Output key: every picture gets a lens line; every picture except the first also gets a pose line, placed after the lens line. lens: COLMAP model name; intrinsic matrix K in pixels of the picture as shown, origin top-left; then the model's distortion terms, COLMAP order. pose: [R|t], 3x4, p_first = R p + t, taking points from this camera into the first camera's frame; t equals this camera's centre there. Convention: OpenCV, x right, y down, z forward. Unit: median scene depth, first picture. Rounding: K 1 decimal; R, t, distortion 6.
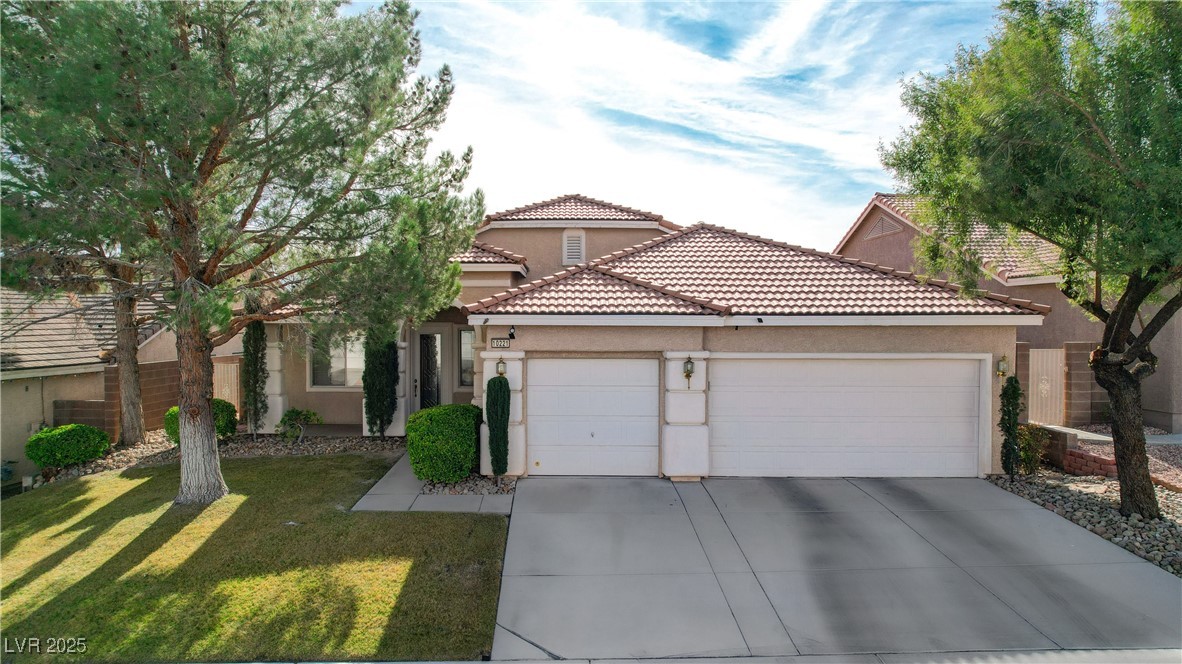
lens RADIAL K [[764.5, 0, 518.0], [0, 764.5, 331.2], [0, 0, 1]] dist [0.000914, 0.002213]
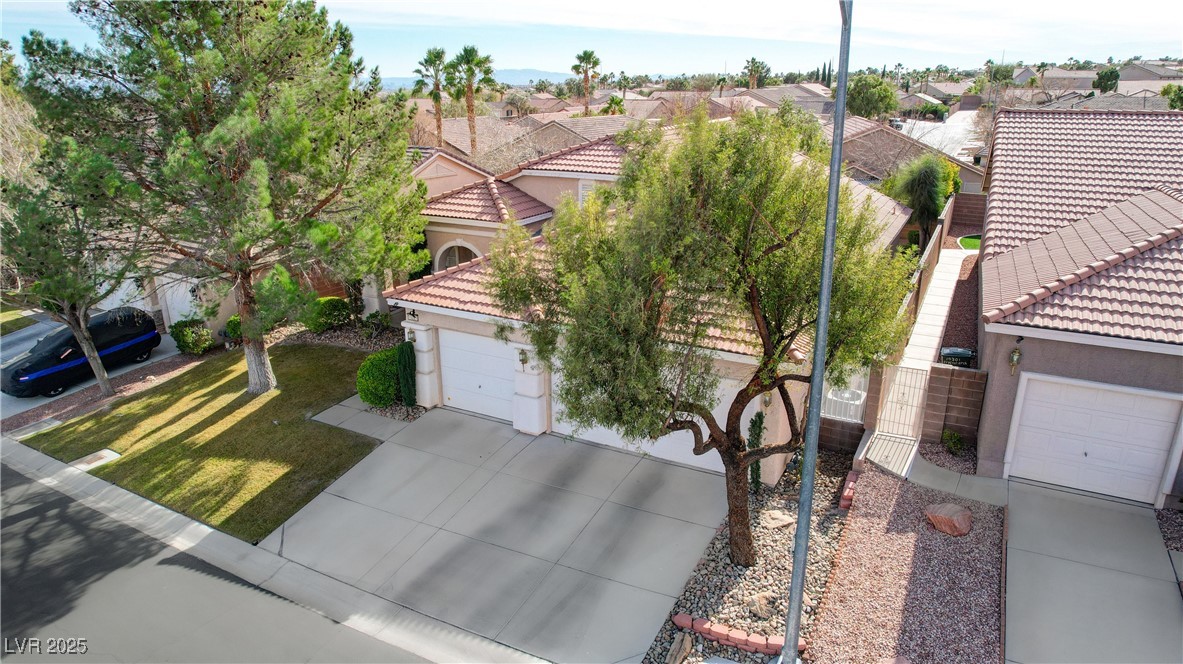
lens RADIAL K [[734.2, 0, 560.2], [0, 734.2, 334.1], [0, 0, 1]] dist [-0.003138, 0.005584]
pose [[0.893217, 0.138138, -0.427880, 0.845219], [-0.001540, 0.952570, 0.304315, -0.385396], [0.449623, -0.271160, 0.851065, -0.028548]]
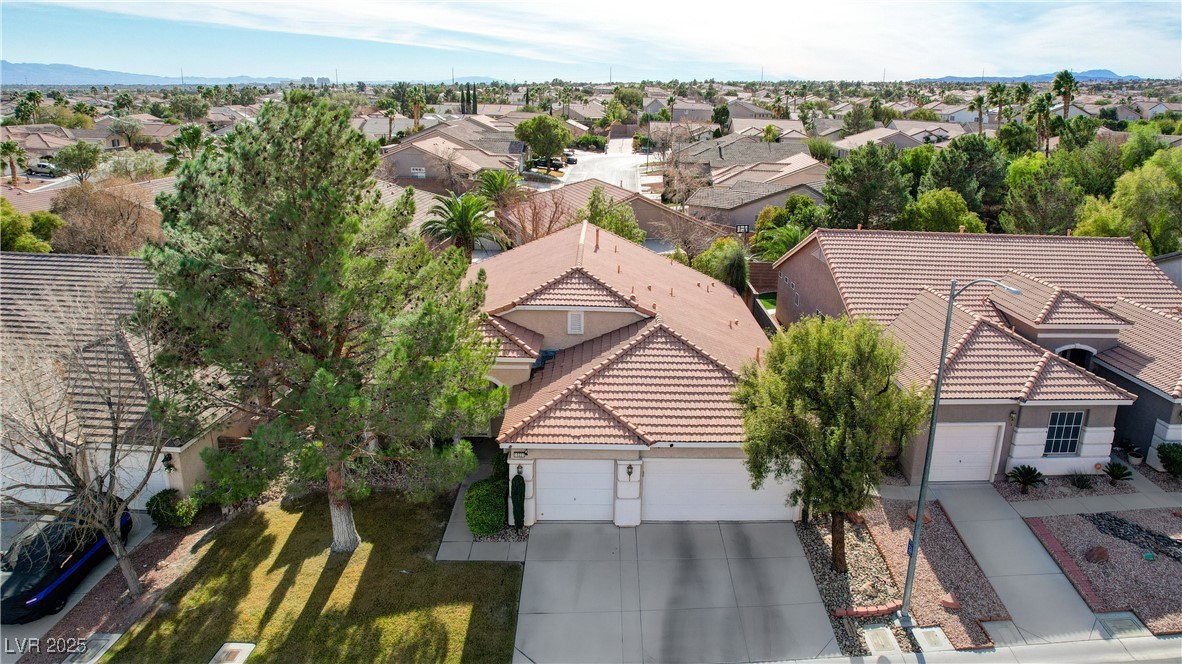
lens RADIAL K [[783.6, 0, 639.2], [0, 783.6, 343.3], [0, 0, 1]] dist [-0.056116, 0.003487]
pose [[0.995113, 0.001603, 0.098728, 0.073604], [-0.028555, 0.961818, 0.272198, -0.733943], [-0.094522, -0.273687, 0.957163, -0.629538]]
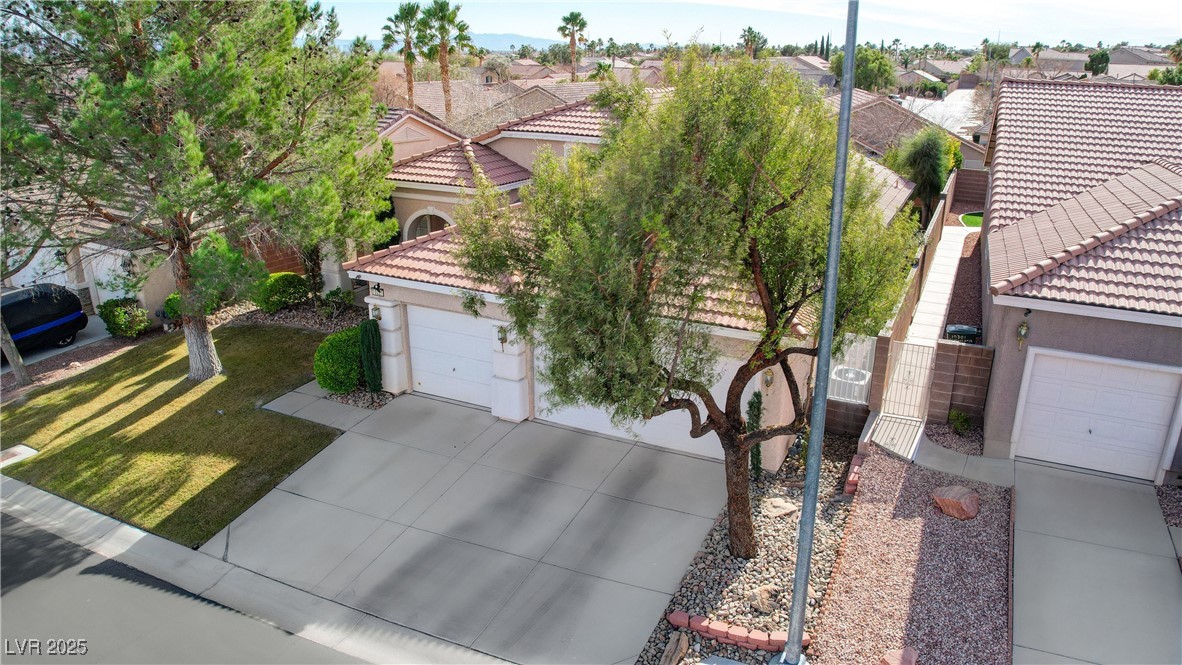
lens RADIAL K [[790.1, 0, 613.9], [0, 790.1, 330.3], [0, 0, 1]] dist [-0.024928, 0.002881]
pose [[0.927101, 0.139977, -0.347692, 0.836856], [-0.025190, 0.948818, 0.314818, -0.359434], [0.373964, -0.283110, 0.883176, -0.004693]]
